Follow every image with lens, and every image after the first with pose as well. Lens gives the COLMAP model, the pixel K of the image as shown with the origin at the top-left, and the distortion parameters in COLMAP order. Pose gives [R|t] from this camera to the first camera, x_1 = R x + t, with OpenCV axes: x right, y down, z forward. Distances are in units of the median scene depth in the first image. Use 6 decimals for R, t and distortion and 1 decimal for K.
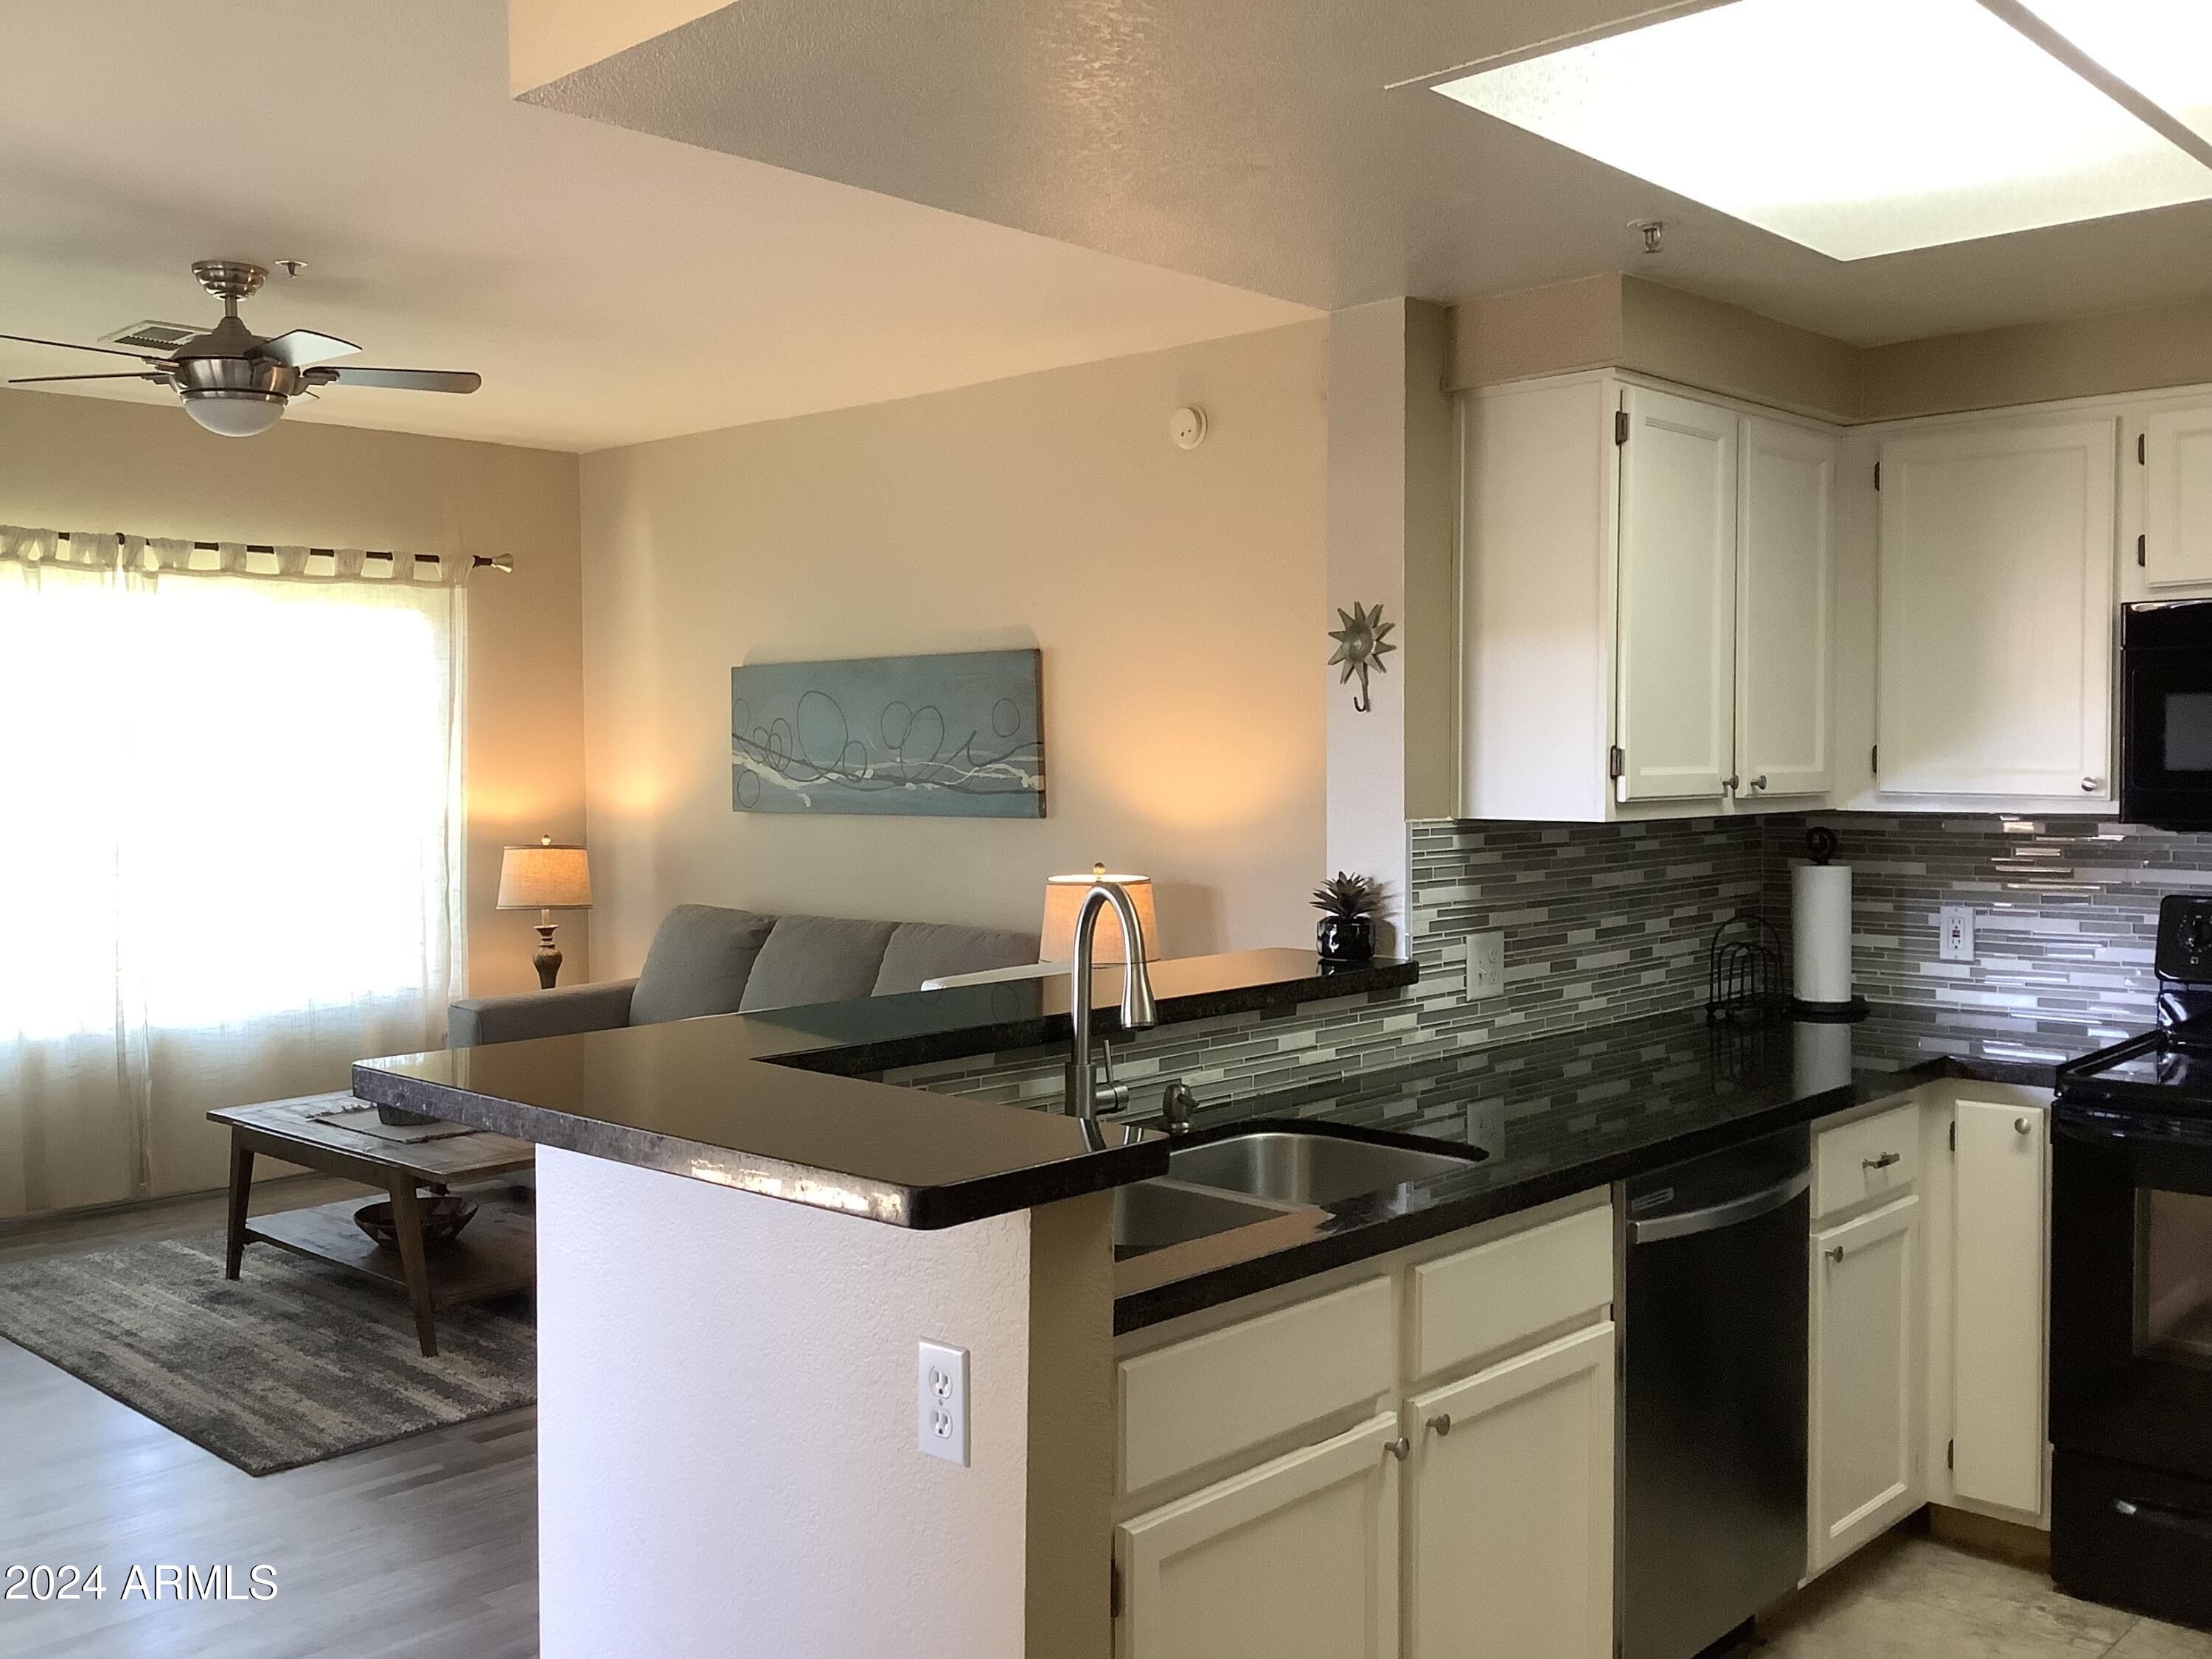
lens RADIAL K [[1985.8, 0, 1106.0], [0, 1985.8, 829.5], [0, 0, 1]] dist [0.123749, -0.253396]
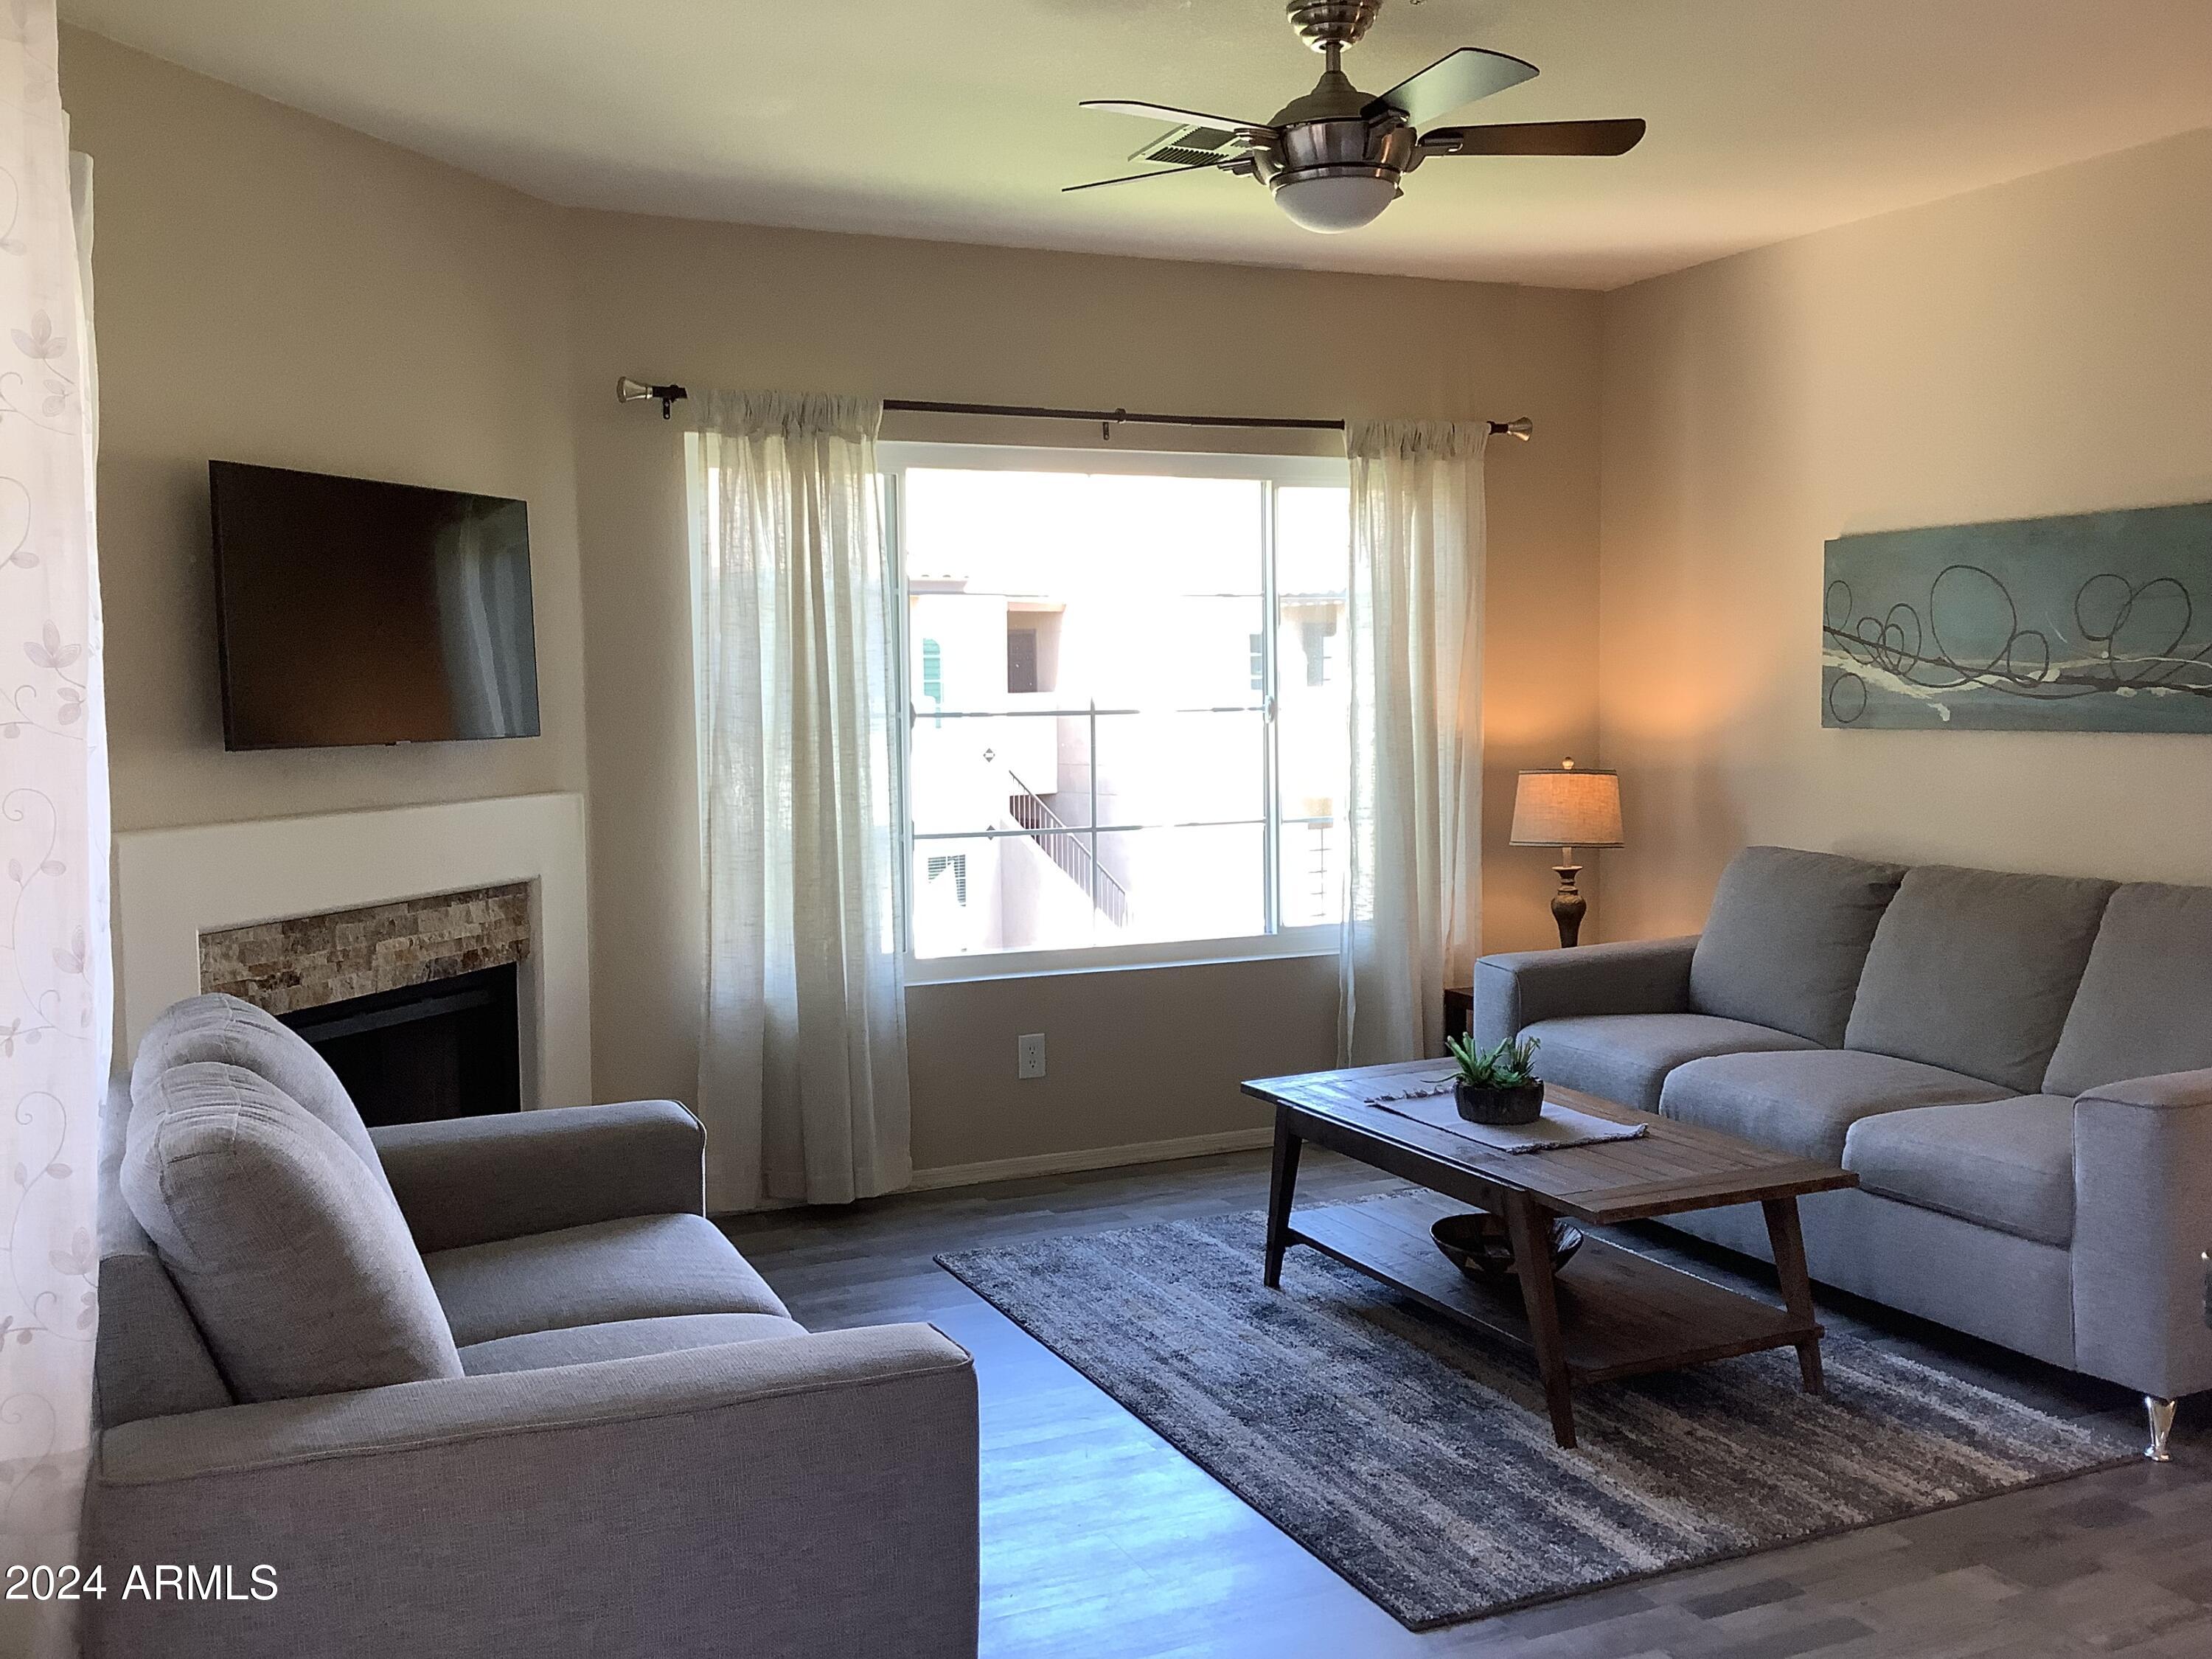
lens RADIAL K [[1985.8, 0, 1106.0], [0, 1985.8, 829.5], [0, 0, 1]] dist [0.123749, -0.253396]
pose [[0.924493, 0.020554, -0.380644, -0.214313], [-0.007085, 0.999299, 0.036752, 0.005432], [0.381132, -0.031280, 0.923991, 0.250225]]
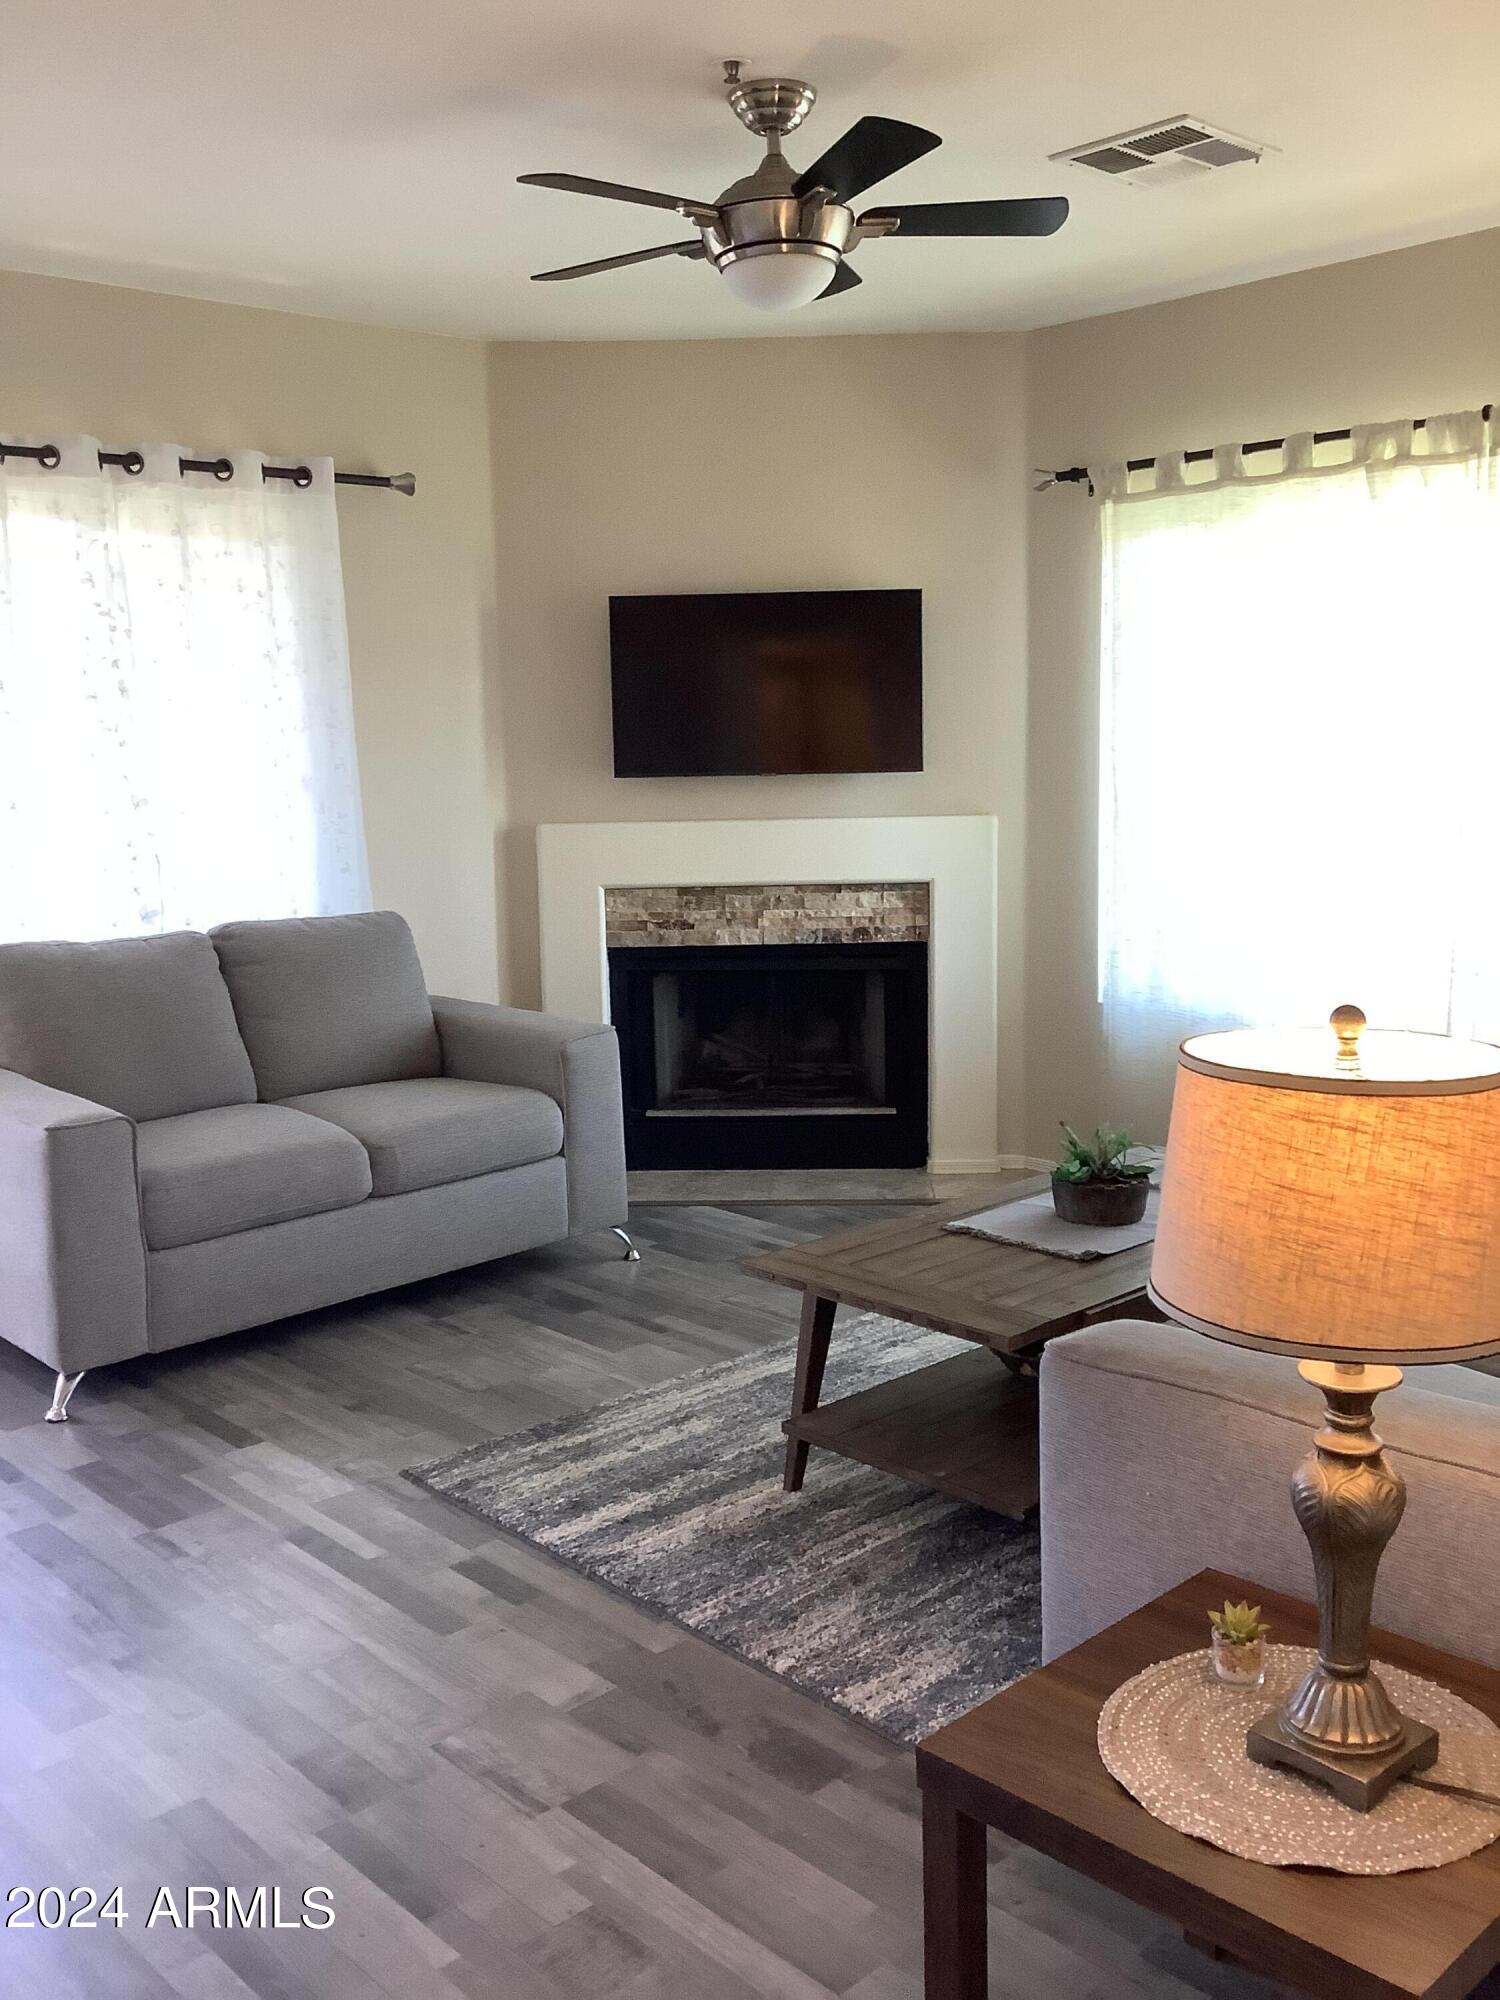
lens RADIAL K [[1795.5, 0, 750.0], [0, 1795.5, 1000.0], [0, 0, 1]] dist [0.123749, -0.253396]
pose [[-0.062093, 0.152125, -0.986409, 0.327196], [-0.020807, 0.987904, 0.153665, -0.032572], [0.997853, 0.030066, -0.058177, 1.023217]]
